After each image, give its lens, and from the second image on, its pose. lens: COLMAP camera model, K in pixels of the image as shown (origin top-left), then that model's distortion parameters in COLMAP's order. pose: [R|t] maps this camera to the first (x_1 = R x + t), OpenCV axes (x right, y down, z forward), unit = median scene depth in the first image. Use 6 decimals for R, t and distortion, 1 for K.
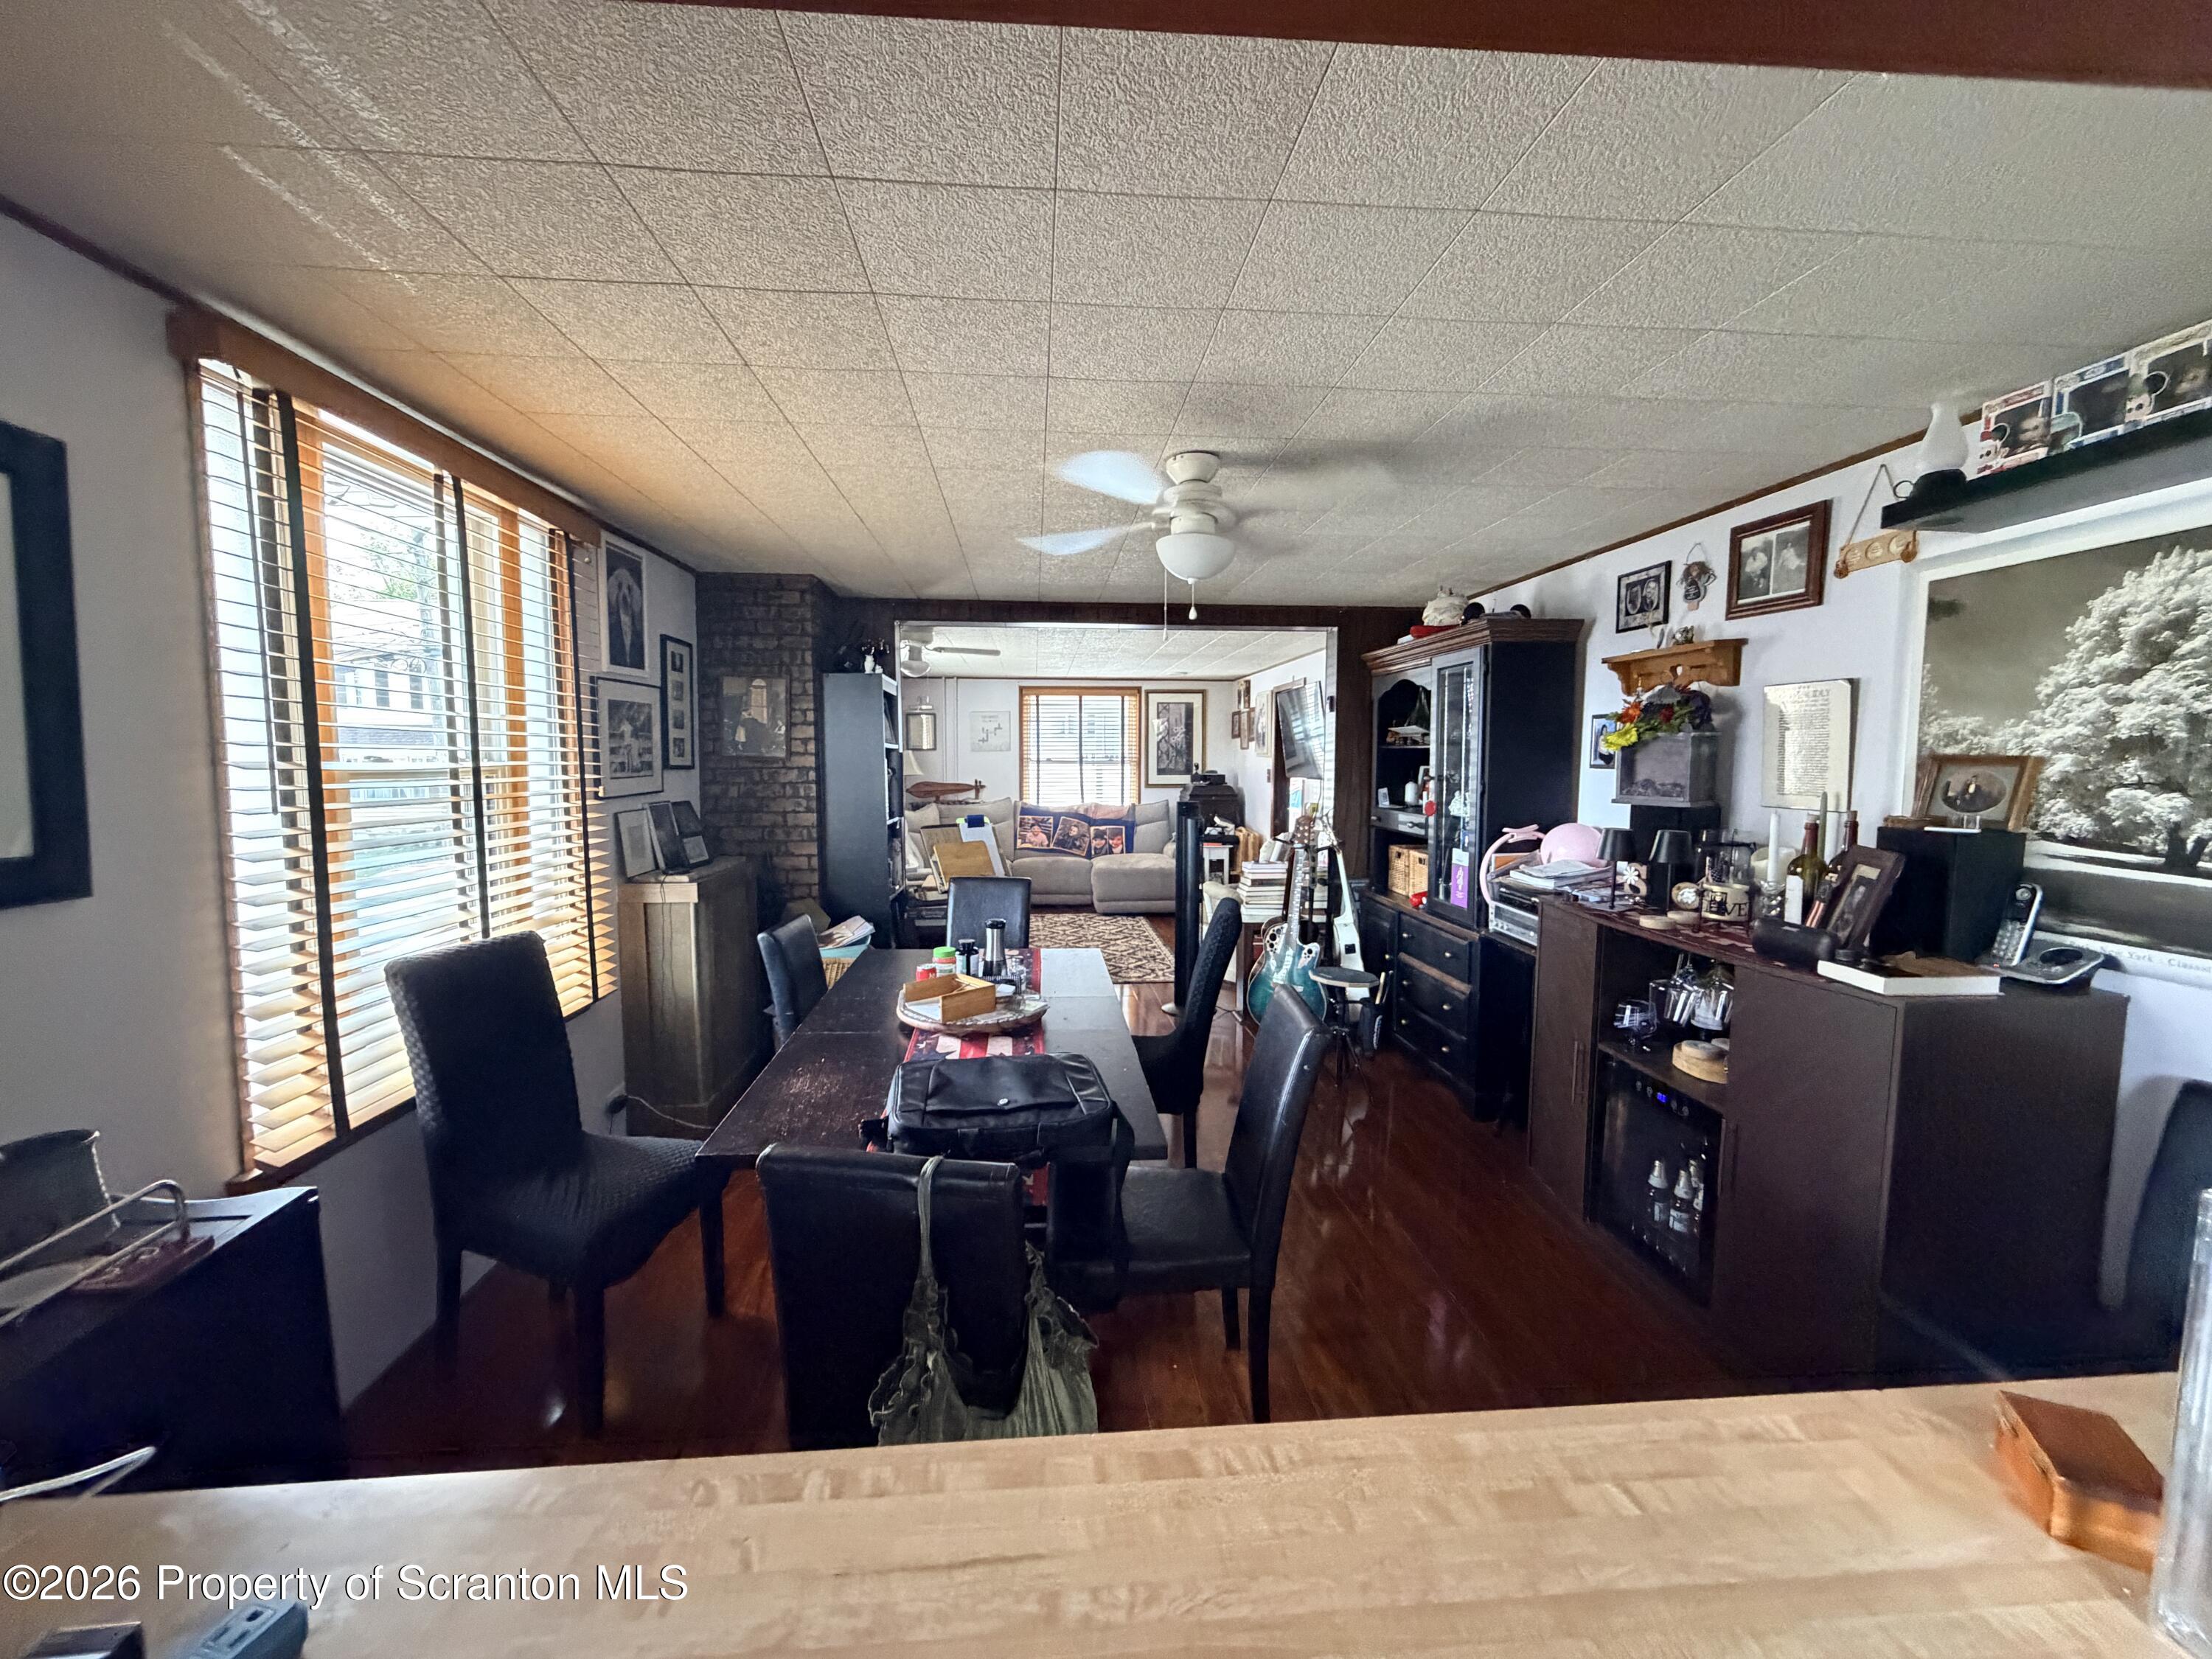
lens RADIAL K [[879.0, 0, 1098.5], [0, 879.0, 826.7], [0, 0, 1]] dist [-0.001453, -0.000243]
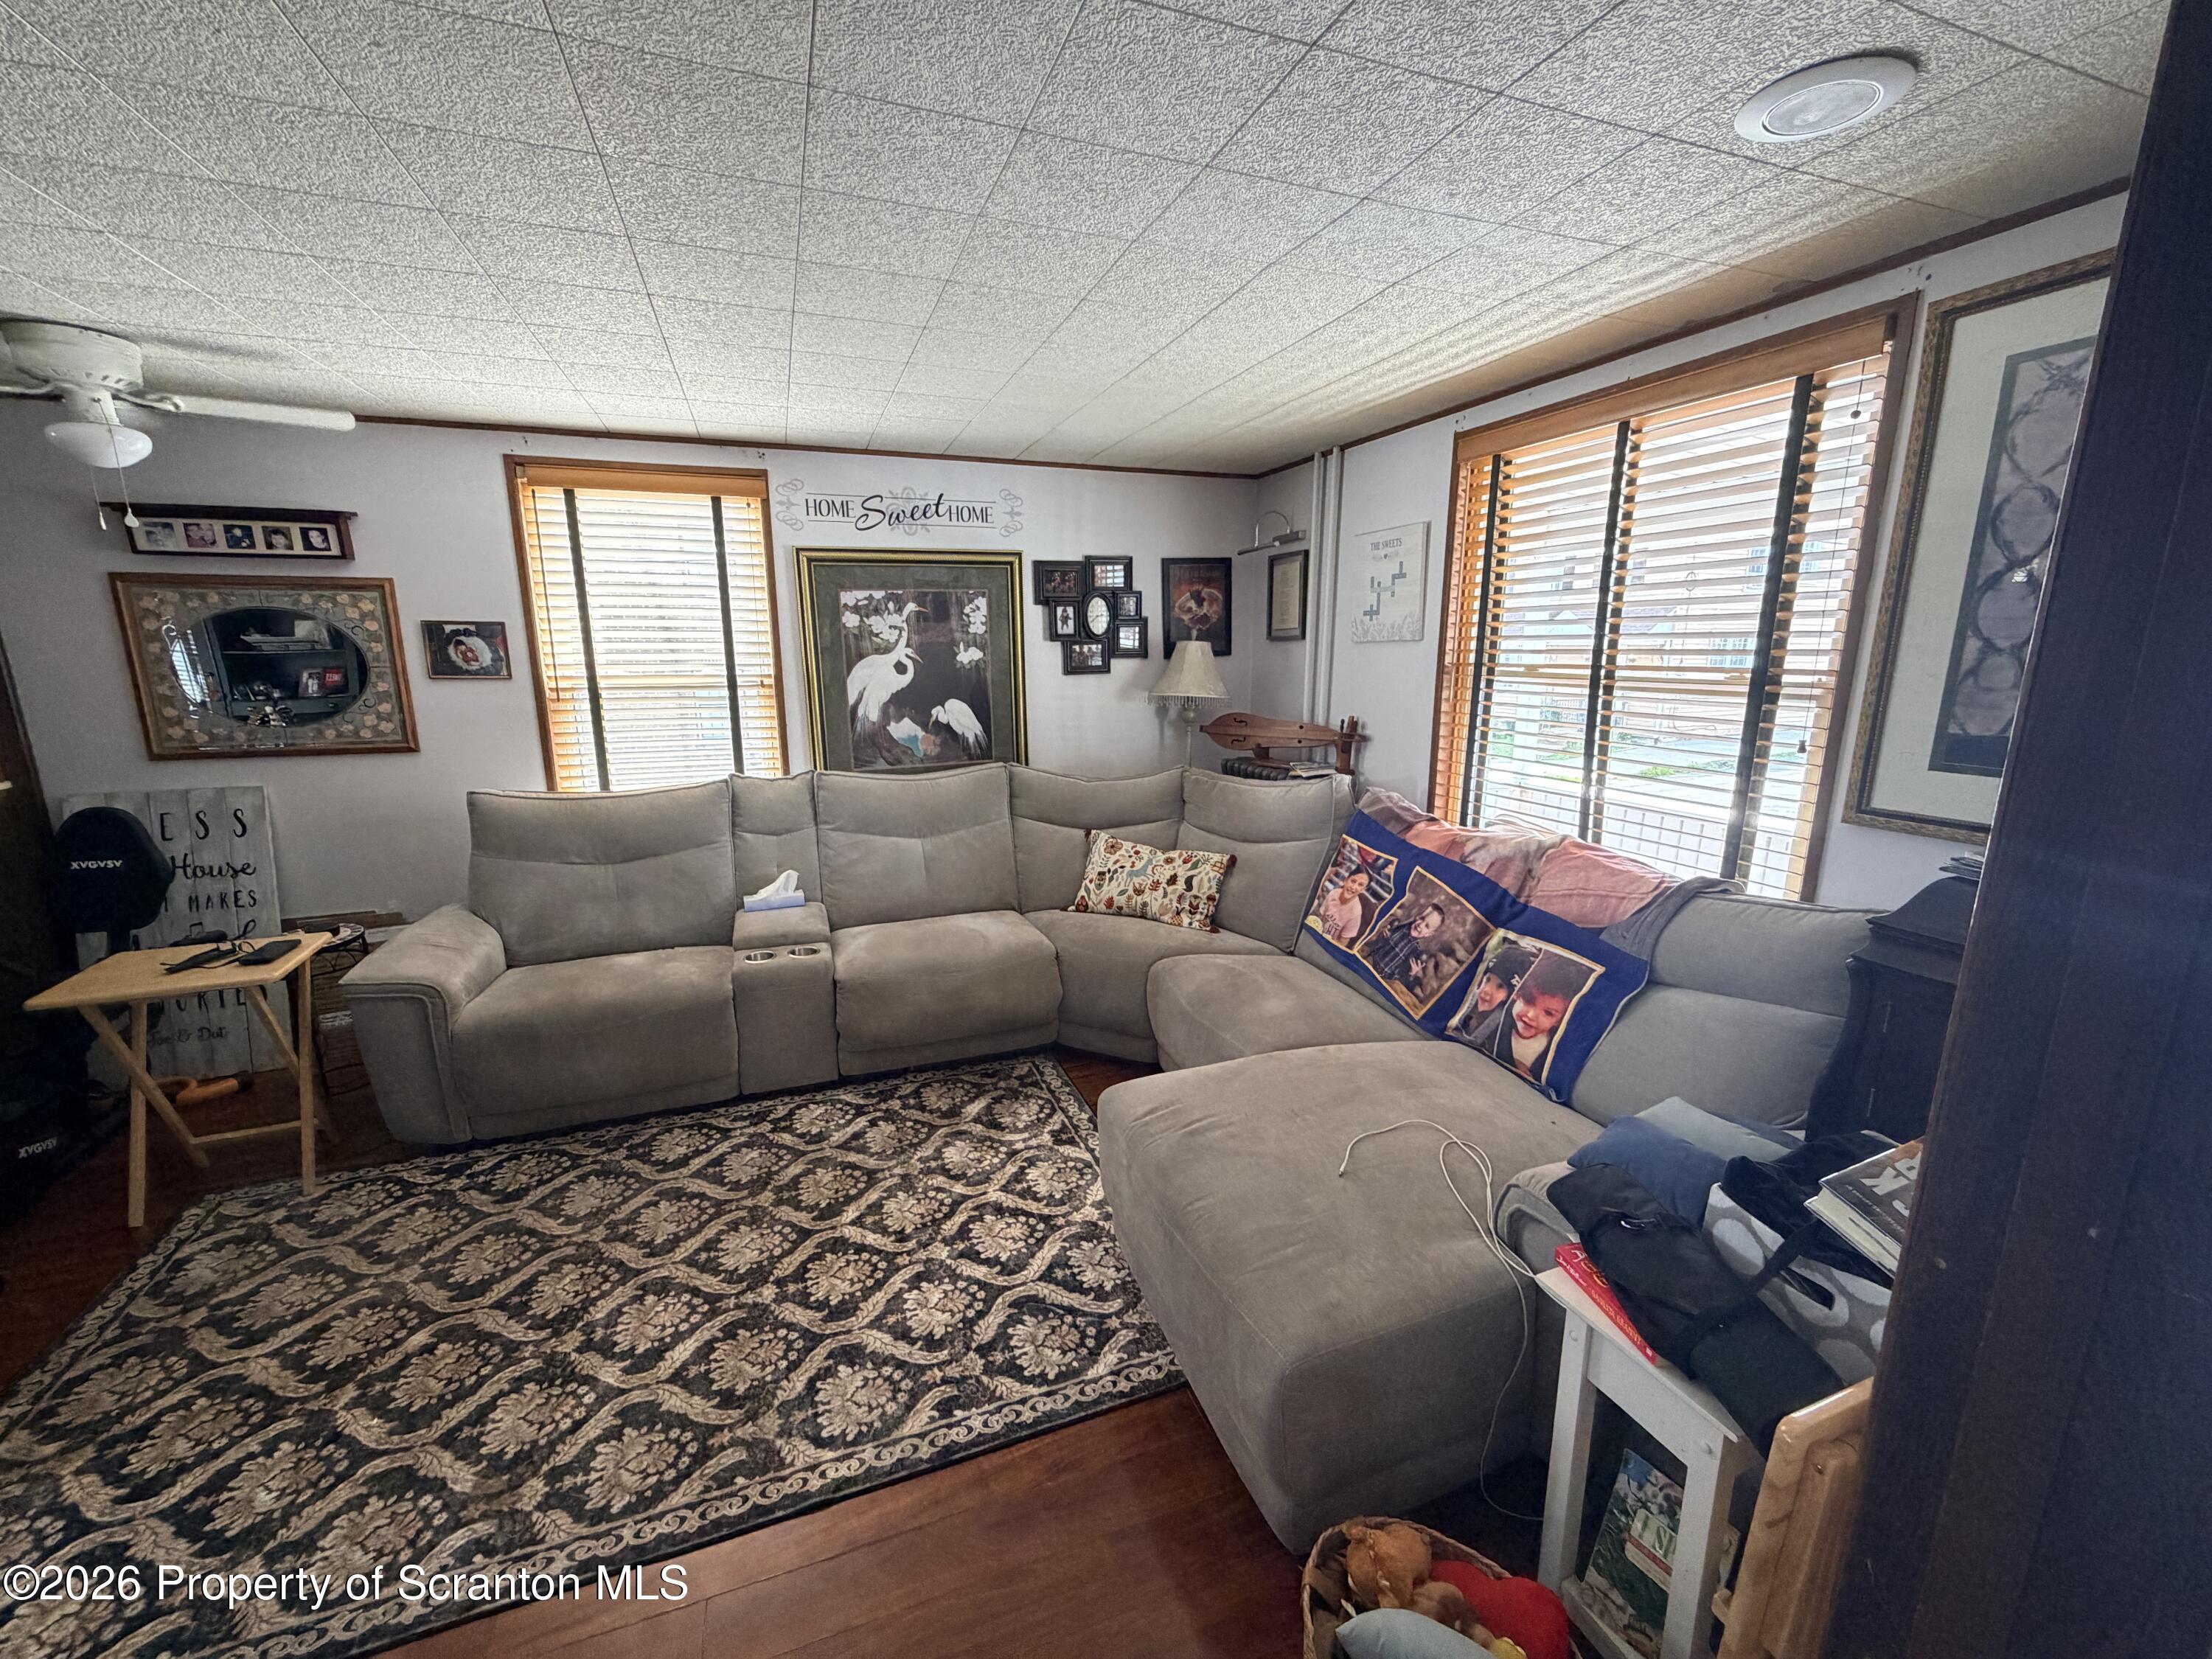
lens RADIAL K [[879.0, 0, 1098.5], [0, 879.0, 826.7], [0, 0, 1]] dist [-0.001453, -0.000243]
pose [[0.278750, 0.198578, -0.939609, 0.201820], [-0.059600, 0.980080, 0.189450, -0.072946], [0.958512, 0.003192, 0.285033, 0.787092]]
